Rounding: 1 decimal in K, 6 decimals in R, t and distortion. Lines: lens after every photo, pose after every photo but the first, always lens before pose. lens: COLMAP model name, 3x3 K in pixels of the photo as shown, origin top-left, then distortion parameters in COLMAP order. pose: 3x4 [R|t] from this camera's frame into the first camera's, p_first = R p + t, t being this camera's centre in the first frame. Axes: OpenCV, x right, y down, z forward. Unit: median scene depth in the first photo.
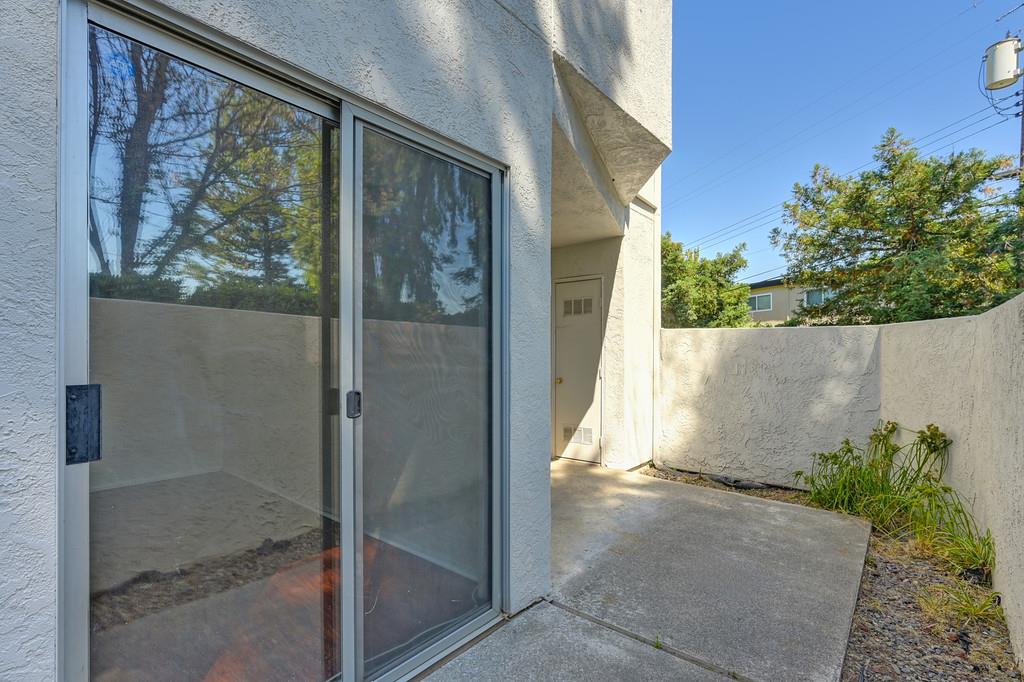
lens RADIAL K [[473.7, 0, 518.9], [0, 473.7, 360.5], [0, 0, 1]] dist [-0.000492, -0.000067]
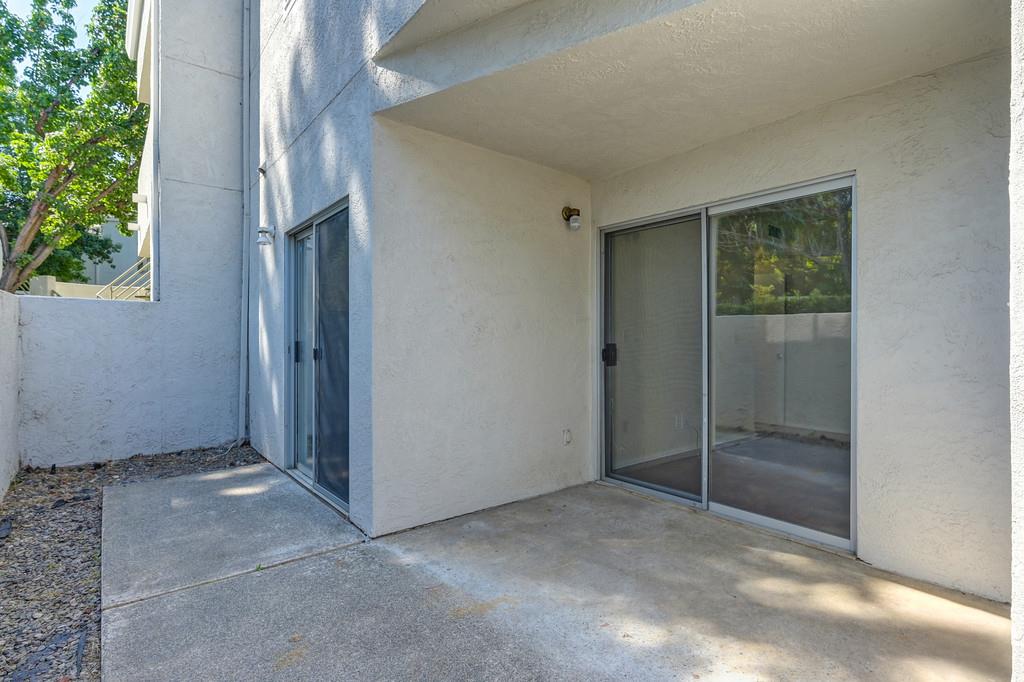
lens RADIAL K [[495.6, 0, 515.3], [0, 495.6, 351.9], [0, 0, 1]] dist [0.000296, 0.000098]
pose [[-0.185710, 0.020553, -0.982390, 0.546968], [-0.017541, 0.999553, 0.024228, 0.003604], [0.982448, 0.021731, -0.185267, 0.727698]]
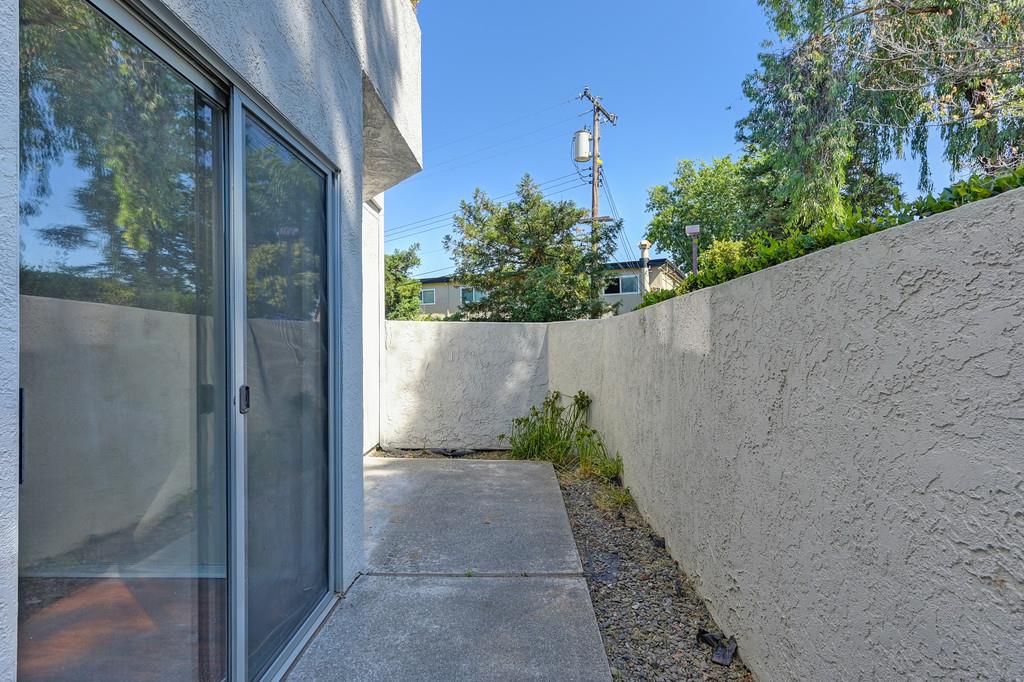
lens RADIAL K [[476.6, 0, 512.0], [0, 476.6, 341.0], [0, 0, 1]] dist [-0.001752, -0.000066]
pose [[0.783474, -0.000322, 0.621424, -0.160718], [0.011238, 0.999844, -0.013651, -0.002560], [-0.621322, 0.017679, 0.783356, -0.031987]]
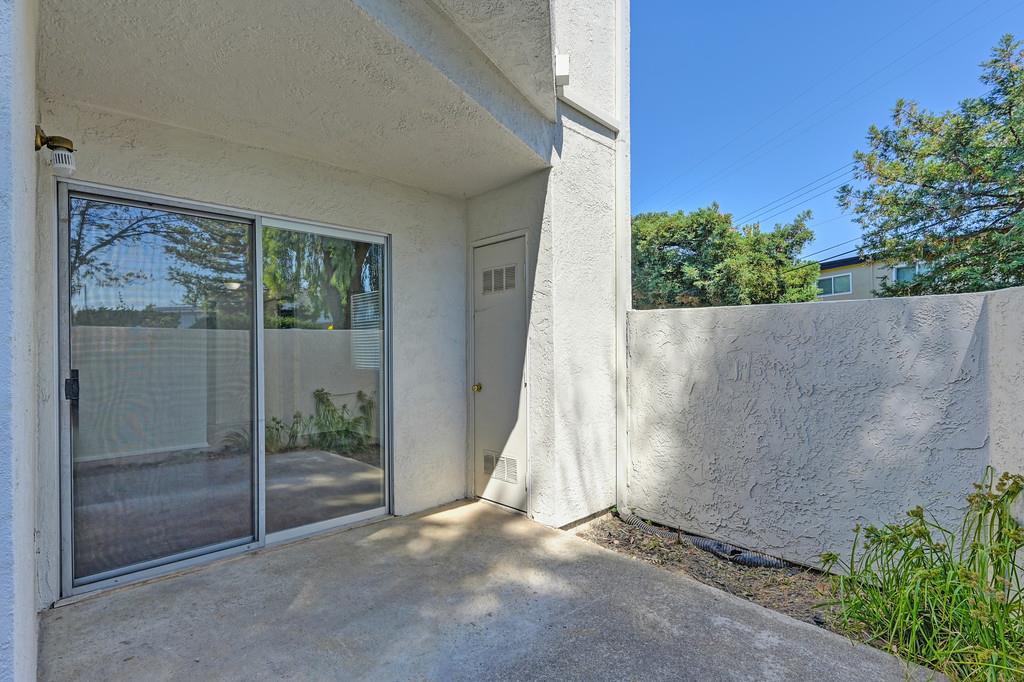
lens RADIAL K [[495.6, 0, 515.3], [0, 495.6, 351.9], [0, 0, 1]] dist [0.000296, 0.000098]
pose [[0.992902, -0.007778, -0.118682, 0.240946], [0.007044, 0.999953, -0.006601, -0.004820], [0.118728, 0.005718, 0.992910, 0.304756]]
